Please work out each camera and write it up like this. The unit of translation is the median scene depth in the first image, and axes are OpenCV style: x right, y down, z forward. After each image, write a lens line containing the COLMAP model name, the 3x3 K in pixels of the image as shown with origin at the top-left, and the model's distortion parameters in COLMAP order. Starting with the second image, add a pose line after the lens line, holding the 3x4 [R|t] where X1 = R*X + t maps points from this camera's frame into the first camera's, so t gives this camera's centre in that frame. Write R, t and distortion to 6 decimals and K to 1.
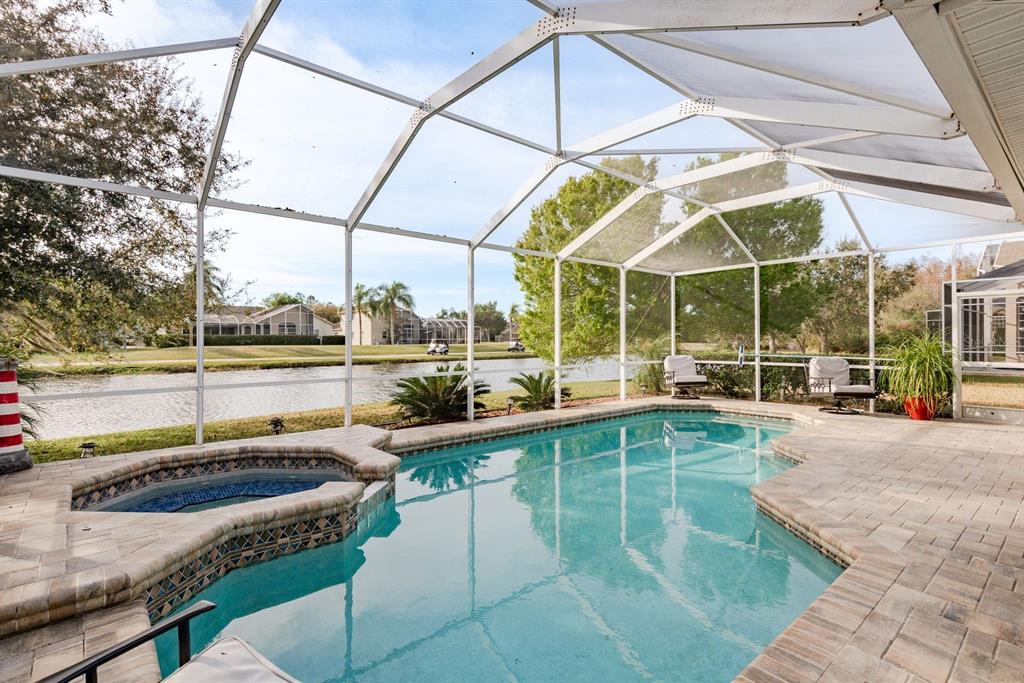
lens RADIAL K [[494.6, 0, 530.4], [0, 494.6, 337.8], [0, 0, 1]] dist [0.000739, 0.000057]
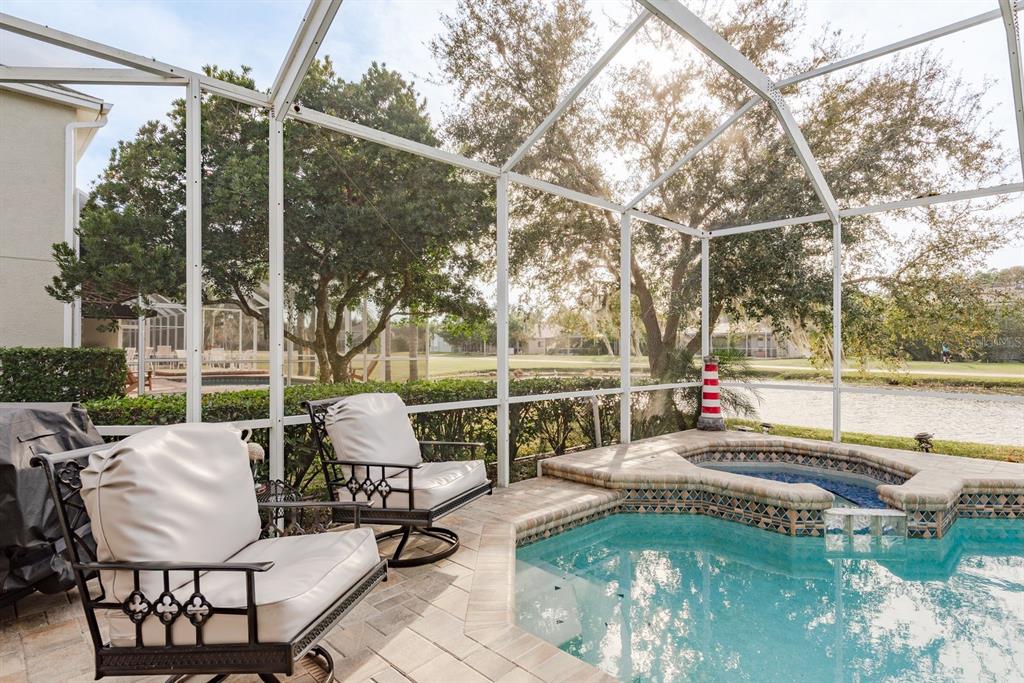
lens RADIAL K [[552.8, 0, 512.0], [0, 552.8, 341.5], [0, 0, 1]] dist [0.014696, 0.000068]
pose [[0.041011, -0.007178, -0.999133, 0.203414], [-0.003046, 0.999969, -0.007309, 0.002970], [0.999154, 0.003344, 0.040987, 0.097588]]
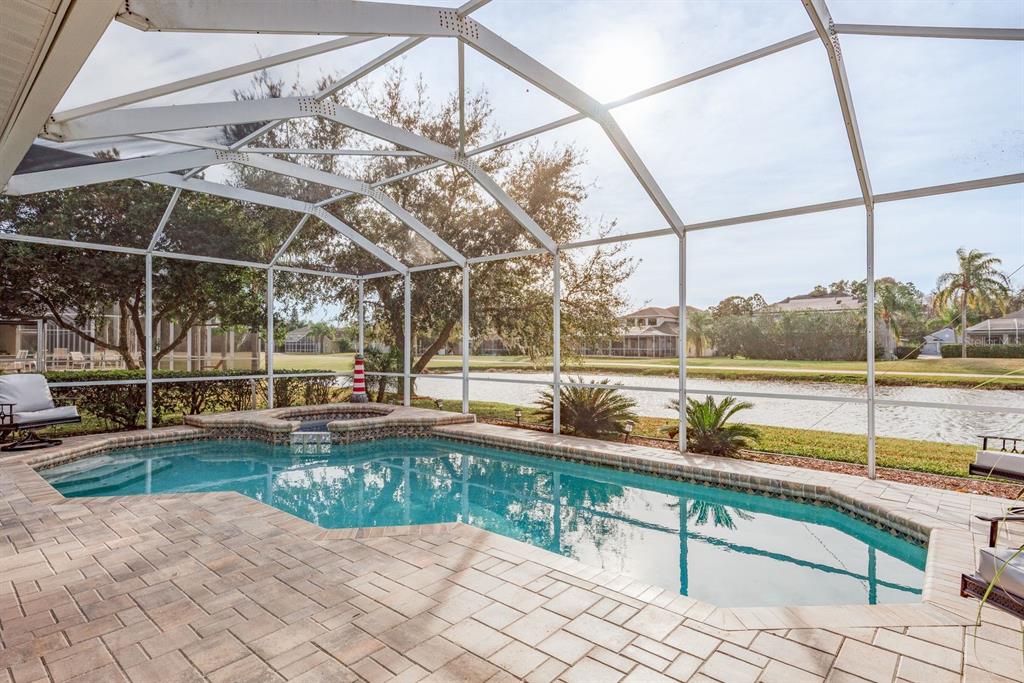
lens RADIAL K [[528.6, 0, 507.9], [0, 528.6, 350.7], [0, 0, 1]] dist [0.009606, -0.002108]
pose [[0.115353, 0.007428, -0.993297, 0.508829], [-0.001280, 0.999972, 0.007330, -0.000882], [0.993324, 0.000426, 0.115359, 0.454914]]
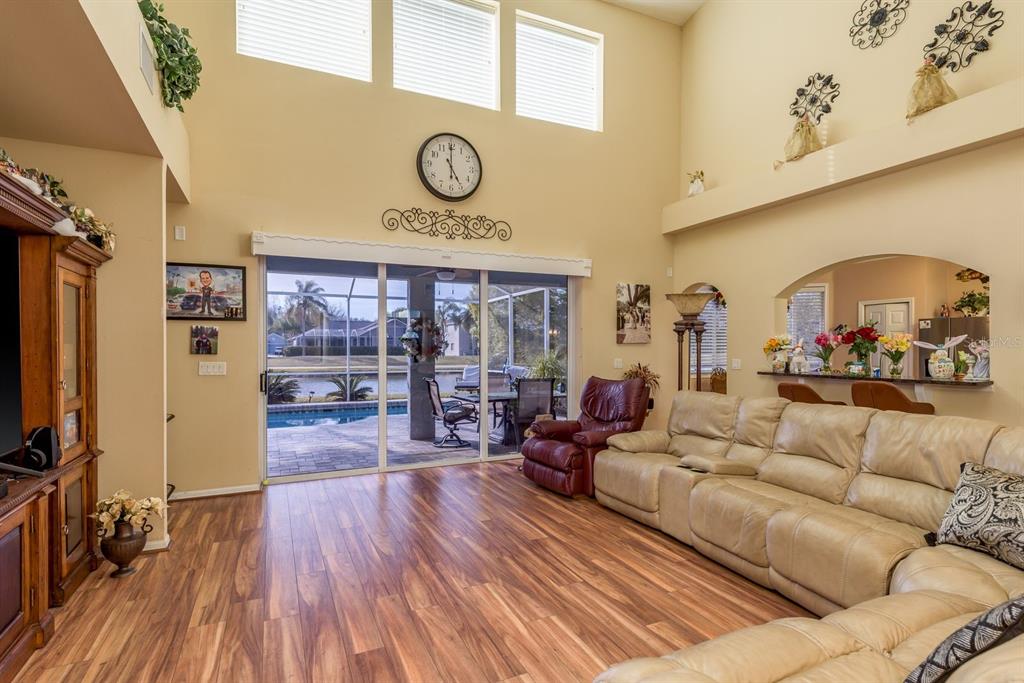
lens RADIAL K [[516.2, 0, 512.0], [0, 516.2, 341.5], [0, 0, 1]] dist [0.011716, -0.000645]
pose [[0.957124, -0.000552, -0.289679, 0.642184], [-0.003489, 0.999904, -0.013433, -0.008584], [0.289658, 0.013867, 0.957030, -0.210470]]
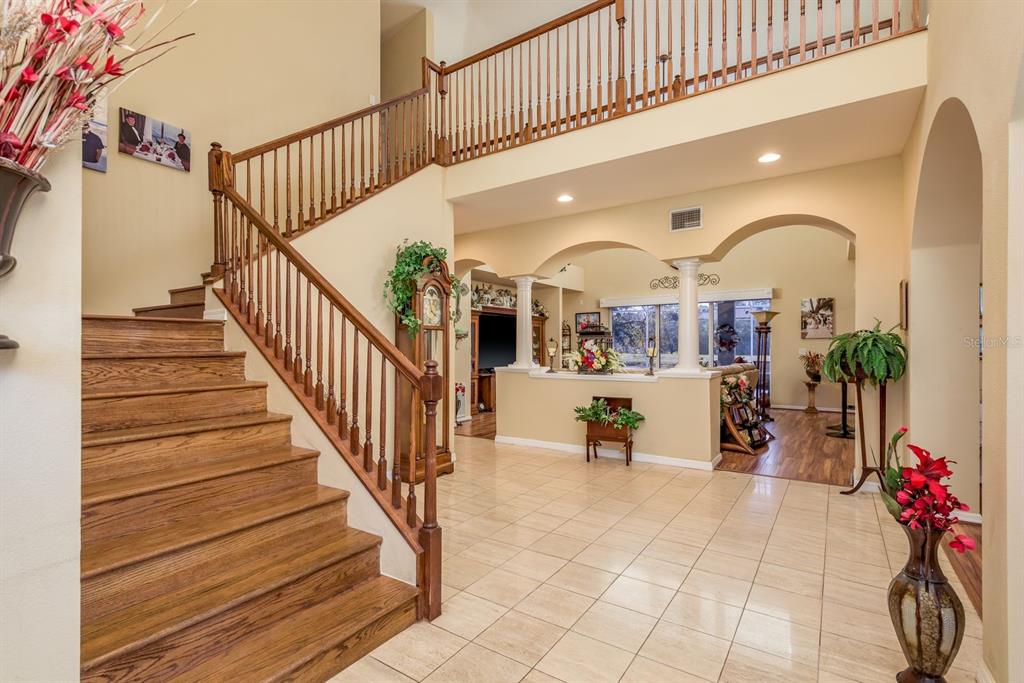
lens RADIAL K [[486.1, 0, 507.5], [0, 486.1, 349.1], [0, 0, 1]] dist [0.013528, 0.000000]
pose [[0.240399, 0.007876, -0.970642, 1.164639], [0.000330, 0.999966, 0.008195, -0.004432], [0.970674, -0.002291, 0.240389, -0.295412]]
